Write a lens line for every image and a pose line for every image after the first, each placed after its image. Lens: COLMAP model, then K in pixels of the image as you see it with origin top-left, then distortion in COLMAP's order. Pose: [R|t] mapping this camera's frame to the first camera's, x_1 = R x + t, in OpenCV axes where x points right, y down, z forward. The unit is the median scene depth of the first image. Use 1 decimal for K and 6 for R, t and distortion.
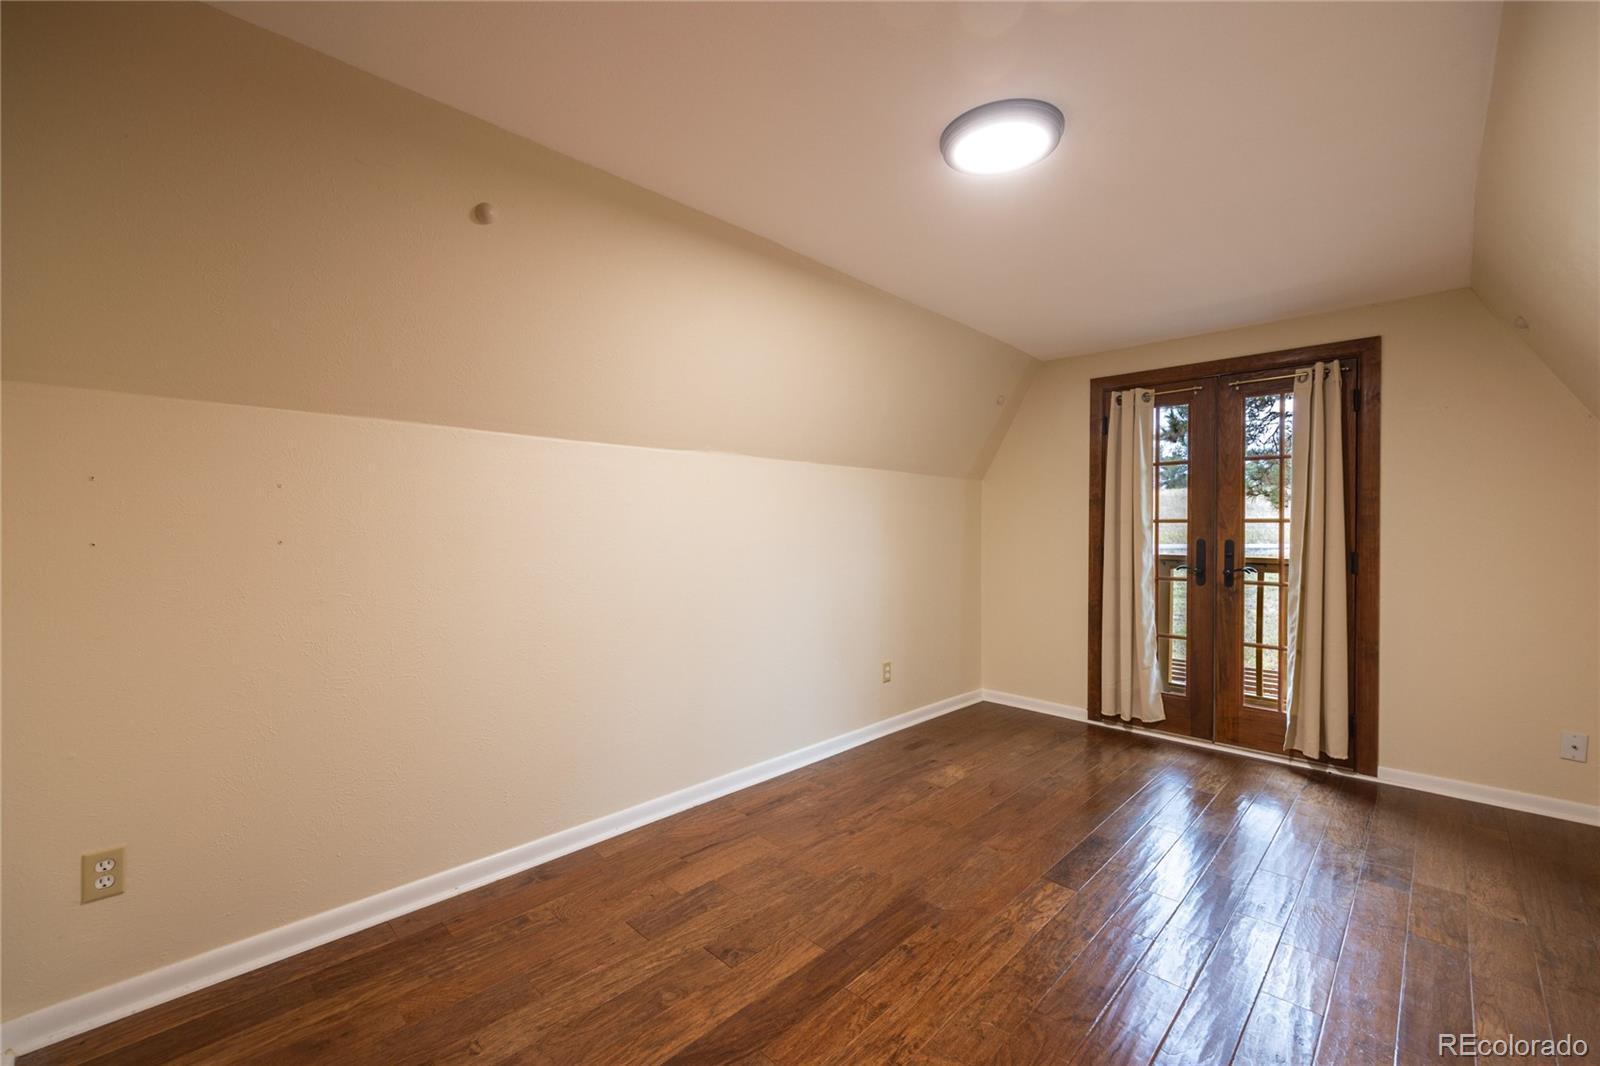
lens RADIAL K [[663.8, 0, 802.1], [0, 663.8, 527.2], [0, 0, 1]] dist [0.003204, 0.000082]
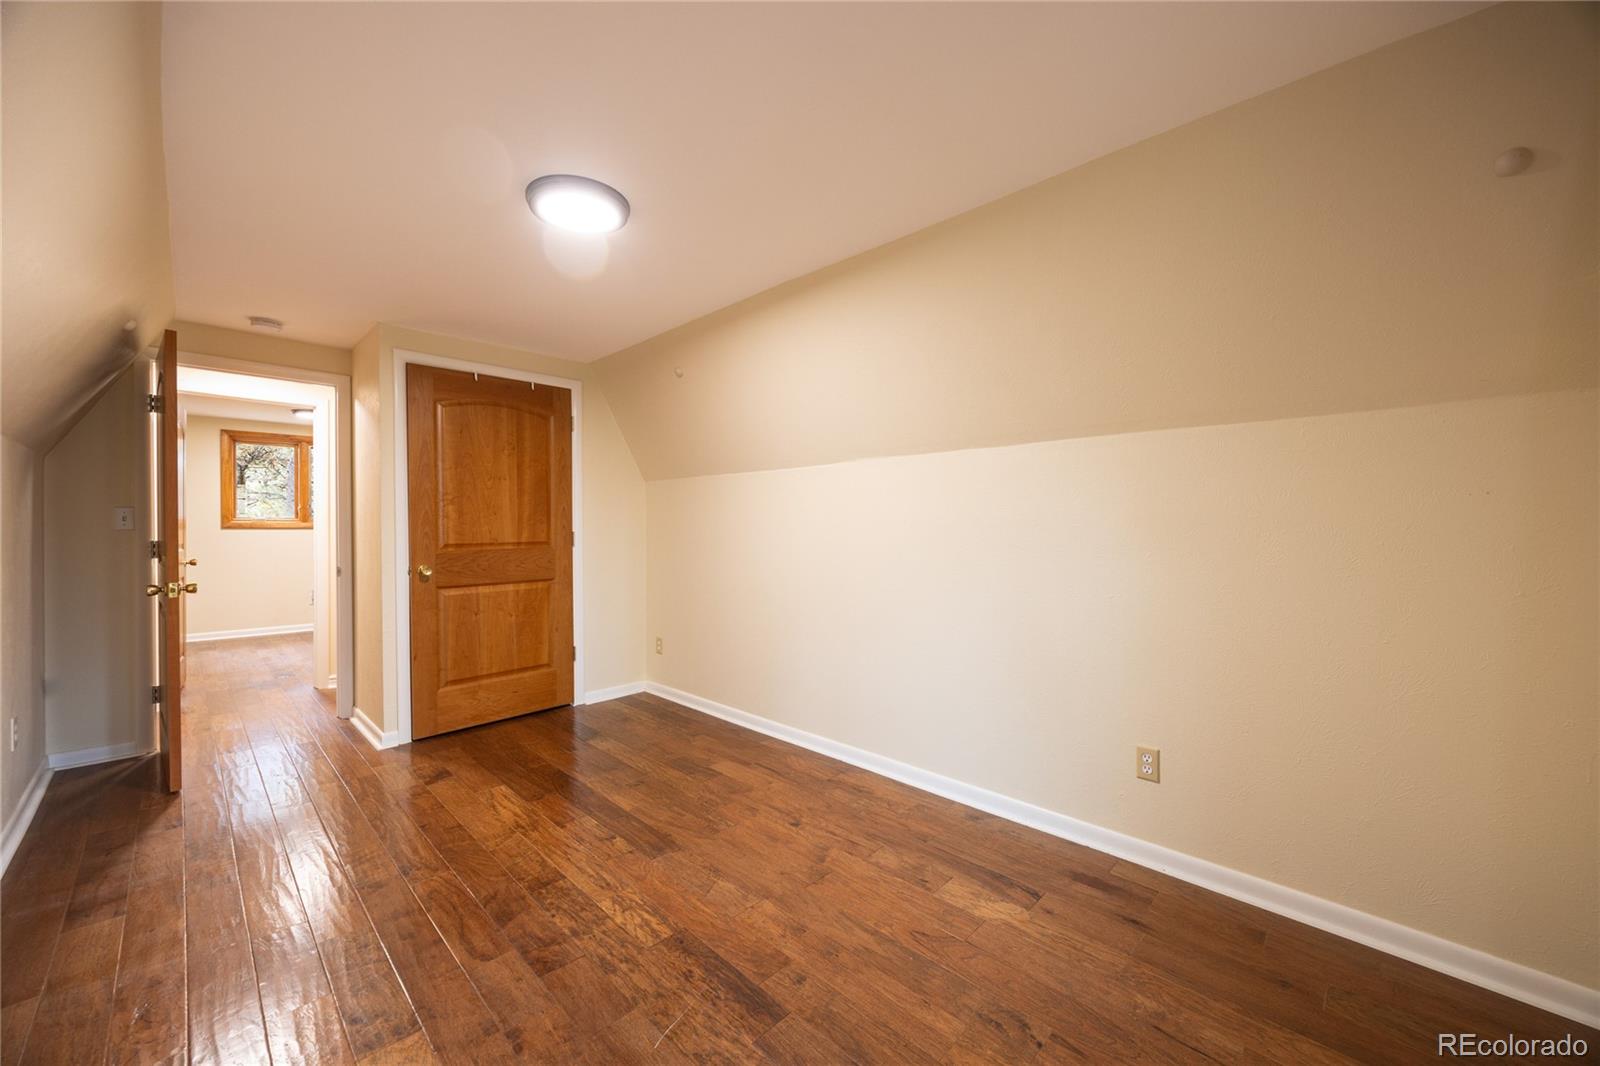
lens RADIAL K [[613.2, 0, 804.4], [0, 613.2, 535.3], [0, 0, 1]] dist [0.000162, 0.000286]
pose [[-0.007759, 0.016104, -0.999840, 1.167615], [0.006119, 0.999852, 0.016056, -0.004883], [0.999951, -0.005993, -0.007857, 1.174133]]
